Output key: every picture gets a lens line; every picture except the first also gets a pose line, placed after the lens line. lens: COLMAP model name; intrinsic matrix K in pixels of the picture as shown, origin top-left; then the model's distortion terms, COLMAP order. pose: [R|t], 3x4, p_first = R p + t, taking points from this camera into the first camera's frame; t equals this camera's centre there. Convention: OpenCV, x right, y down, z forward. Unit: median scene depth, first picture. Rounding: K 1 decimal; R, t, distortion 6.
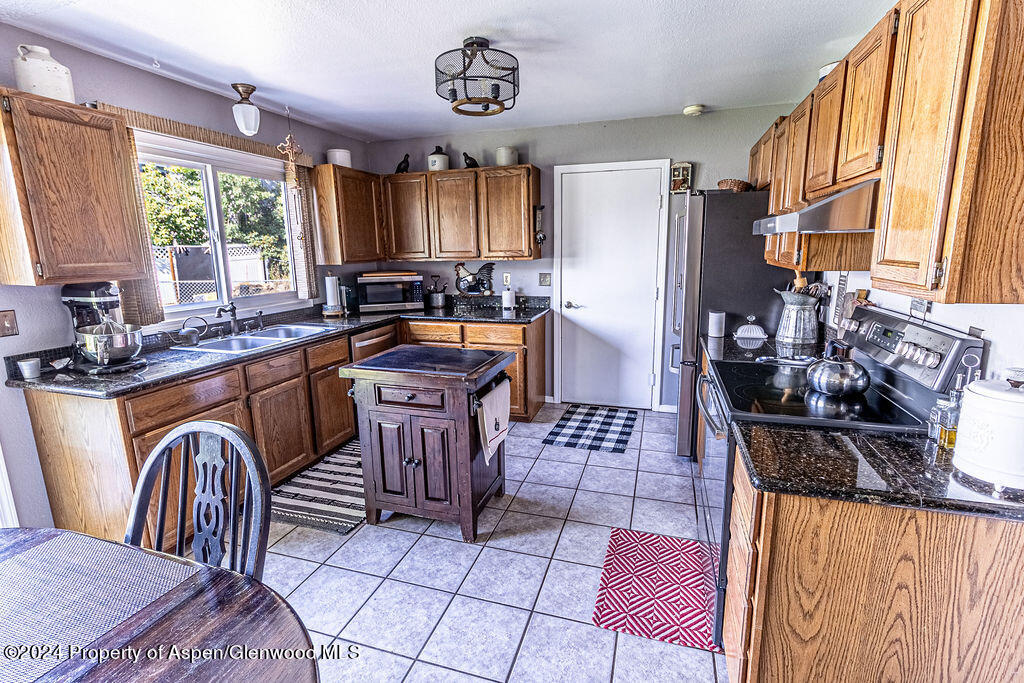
lens RADIAL K [[469.1, 0, 516.6], [0, 469.1, 336.4], [0, 0, 1]] dist [-0.001975, 0.001237]
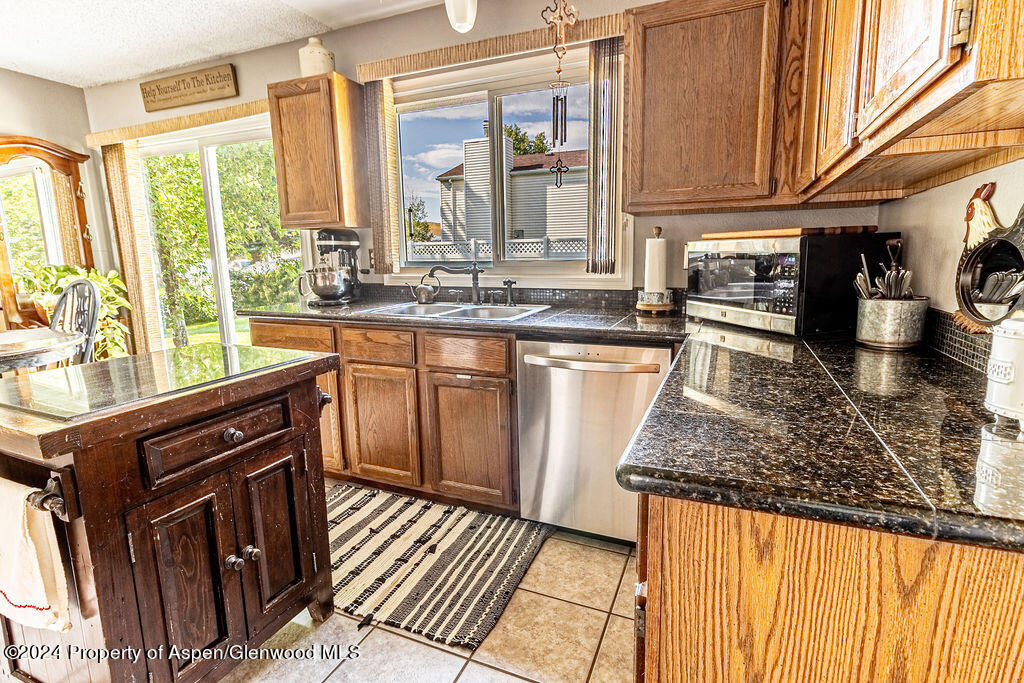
lens RADIAL K [[492.1, 0, 514.9], [0, 492.1, 337.3], [0, 0, 1]] dist [-0.001167, 0.000010]
pose [[-0.101912, 0.180167, -0.978342, 0.268822], [-0.175520, 0.964777, 0.195953, -0.147525], [0.979187, 0.191688, -0.066700, 1.318452]]
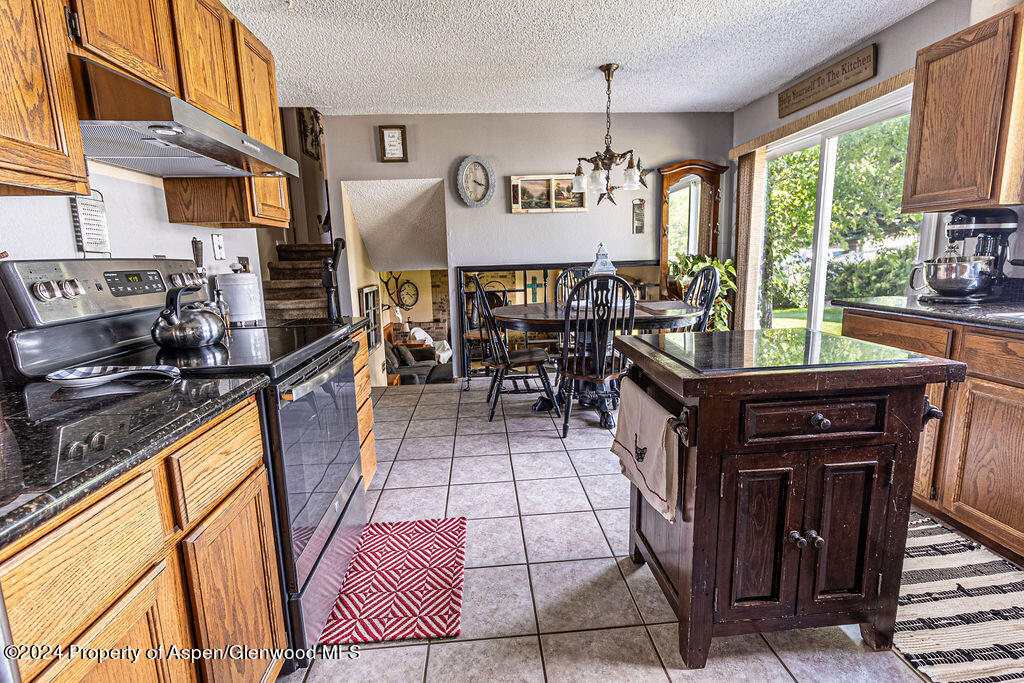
lens RADIAL K [[469.1, 0, 518.5], [0, 469.1, 338.0], [0, 0, 1]] dist [-0.001975, 0.001237]
pose [[-0.926253, 0.102866, -0.362594, 0.284501], [-0.032231, 0.936894, 0.348125, -0.144159], [0.375523, 0.334139, -0.864485, 1.299710]]
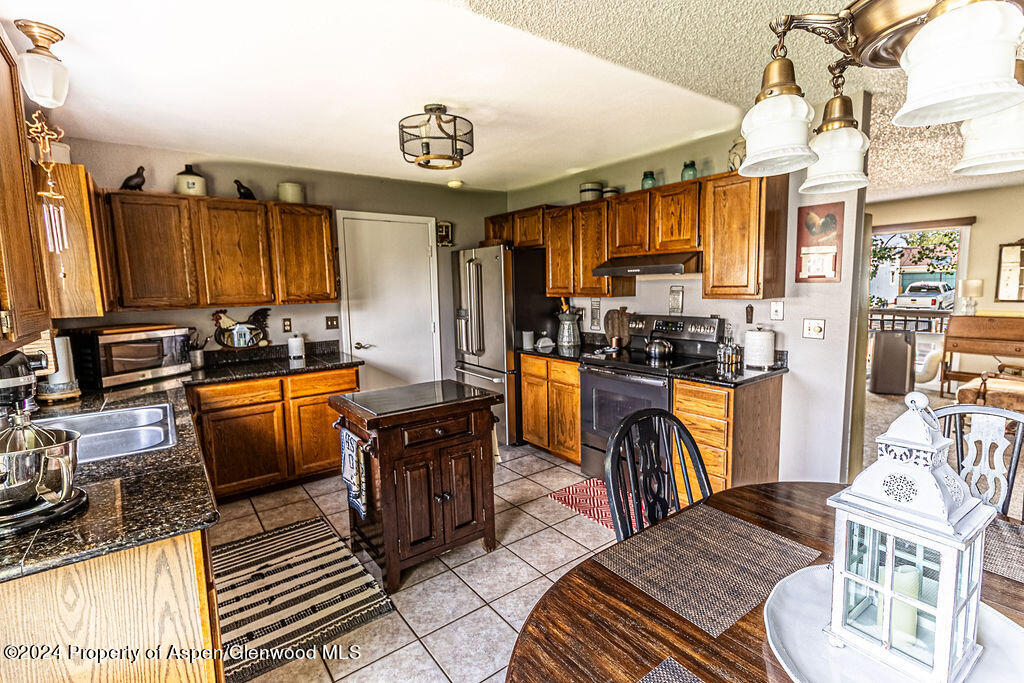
lens RADIAL K [[469.1, 0, 515.3], [0, 469.1, 337.3], [0, 0, 1]] dist [-0.001975, 0.001237]
pose [[0.578239, -0.089249, 0.810971, -0.800080], [0.169818, 0.985394, -0.012639, -0.023823], [-0.797998, 0.145026, 0.584950, 0.216755]]
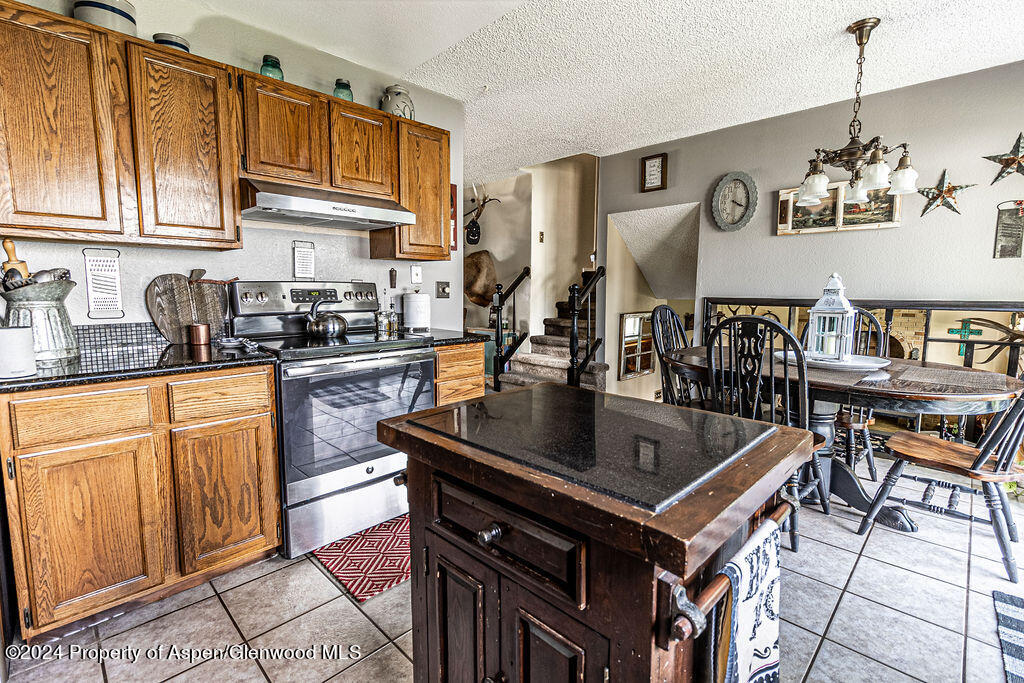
lens RADIAL K [[469.1, 0, 509.8], [0, 469.1, 335.9], [0, 0, 1]] dist [-0.001975, 0.001237]
pose [[-0.889490, -0.038092, 0.455364, -0.279510], [0.094835, 0.959434, 0.265506, -0.132633], [-0.447006, 0.279349, -0.849794, 1.272966]]
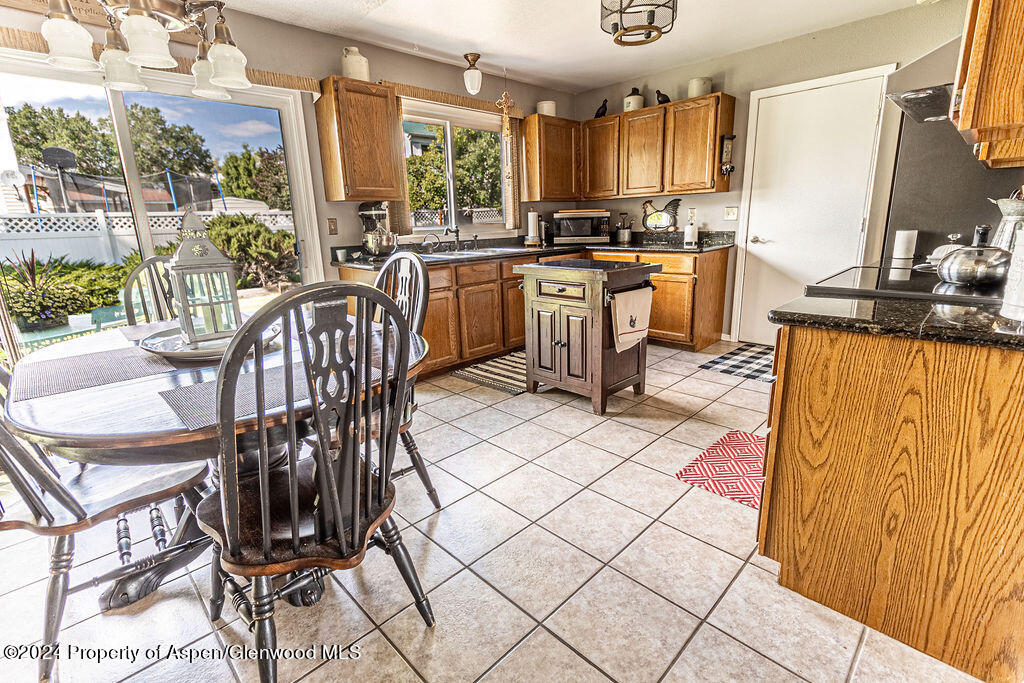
lens RADIAL K [[469.1, 0, 516.4], [0, 469.1, 336.1], [0, 0, 1]] dist [-0.001975, 0.001237]
pose [[0.884703, 0.100803, -0.455126, 0.212619], [-0.071581, 0.994137, 0.081040, 0.136309], [0.460627, -0.039118, 0.886731, -0.139471]]
